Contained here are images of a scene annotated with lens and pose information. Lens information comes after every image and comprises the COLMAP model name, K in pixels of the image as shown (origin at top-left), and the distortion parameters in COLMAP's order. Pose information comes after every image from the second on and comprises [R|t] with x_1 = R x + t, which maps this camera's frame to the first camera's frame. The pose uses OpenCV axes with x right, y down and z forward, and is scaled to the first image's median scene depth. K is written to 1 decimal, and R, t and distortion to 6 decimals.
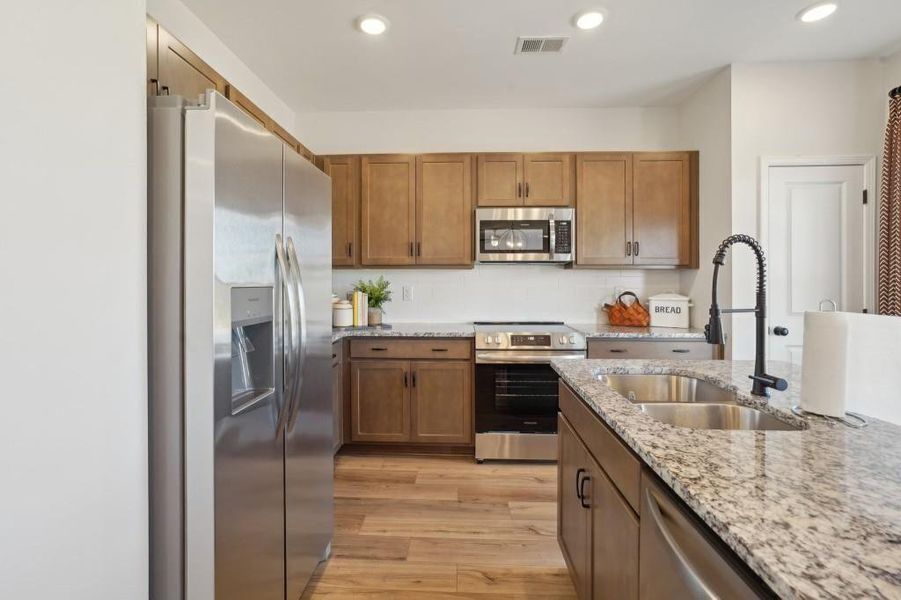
lens RADIAL K [[425.8, 0, 456.1], [0, 425.8, 275.4], [0, 0, 1]] dist [-0.018882, 0.003508]
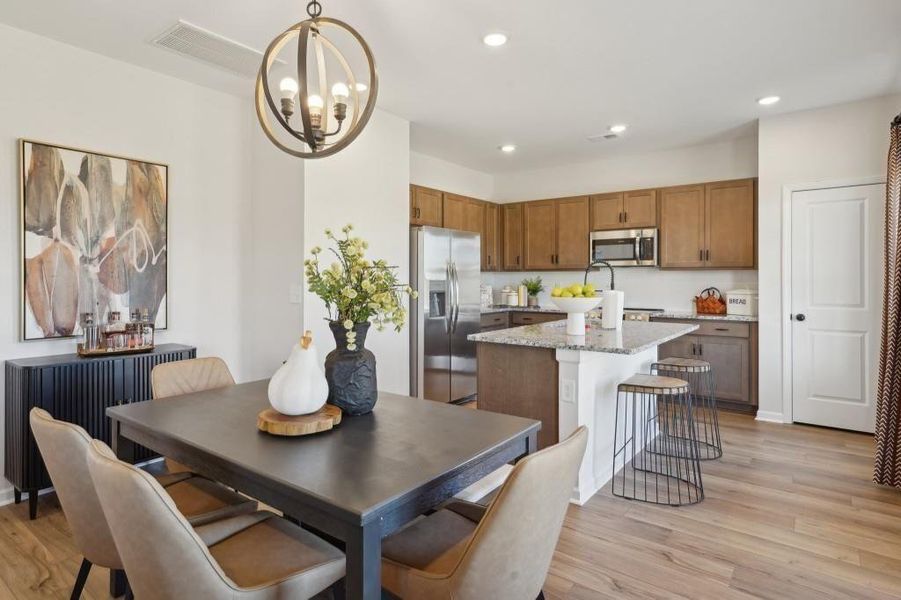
lens RADIAL K [[496.9, 0, 460.0], [0, 496.9, 278.4], [0, 0, 1]] dist [0.008791, 0.001657]
pose [[0.830906, -0.000723, -0.556412, 0.656662], [0.005953, 0.999953, 0.007590, -0.005892], [0.556380, -0.009619, 0.830872, -0.758117]]
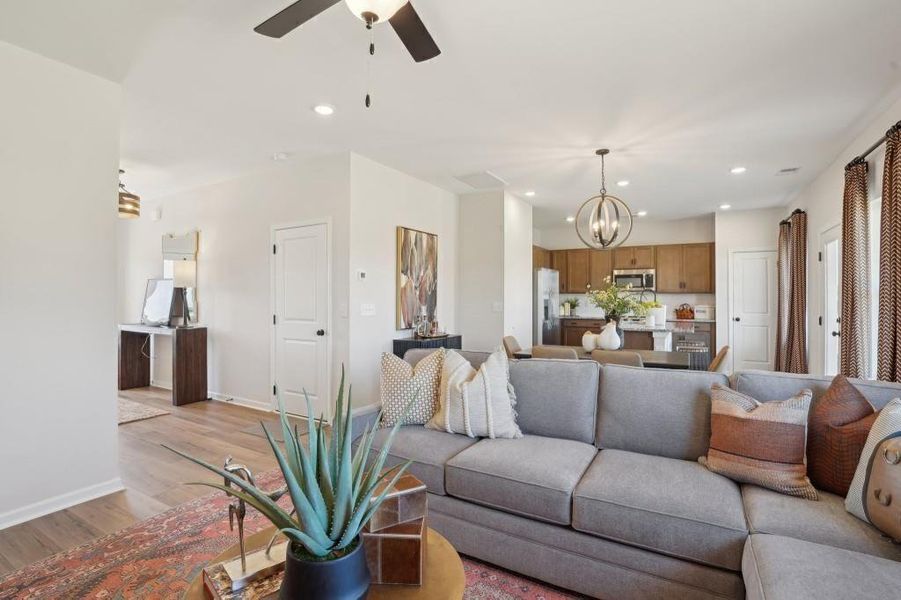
lens RADIAL K [[444.3, 0, 456.3], [0, 444.3, 296.4], [0, 0, 1]] dist [-0.023670, -0.000005]
pose [[0.900444, 0.001260, -0.434971, 0.352197], [0.001449, 0.999982, 0.005897, -0.016763], [0.434970, -0.005940, 0.900425, -1.776849]]
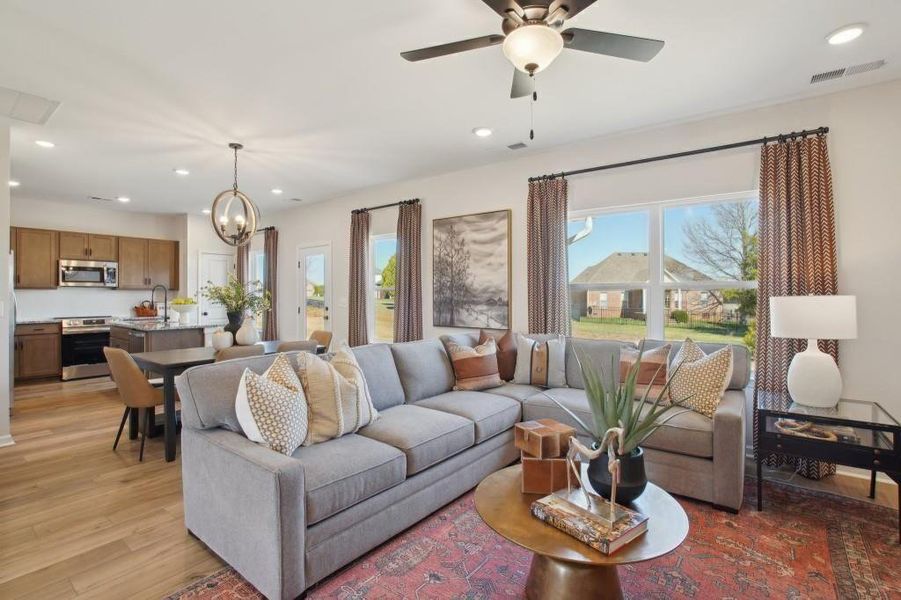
lens RADIAL K [[425.8, 0, 442.4], [0, 425.8, 294.1], [0, 0, 1]] dist [-0.018882, 0.003508]
pose [[0.576936, 0.000105, 0.816790, -0.526527], [-0.004691, 0.999984, 0.003185, -0.009336], [-0.816776, -0.005669, 0.576927, -1.614540]]
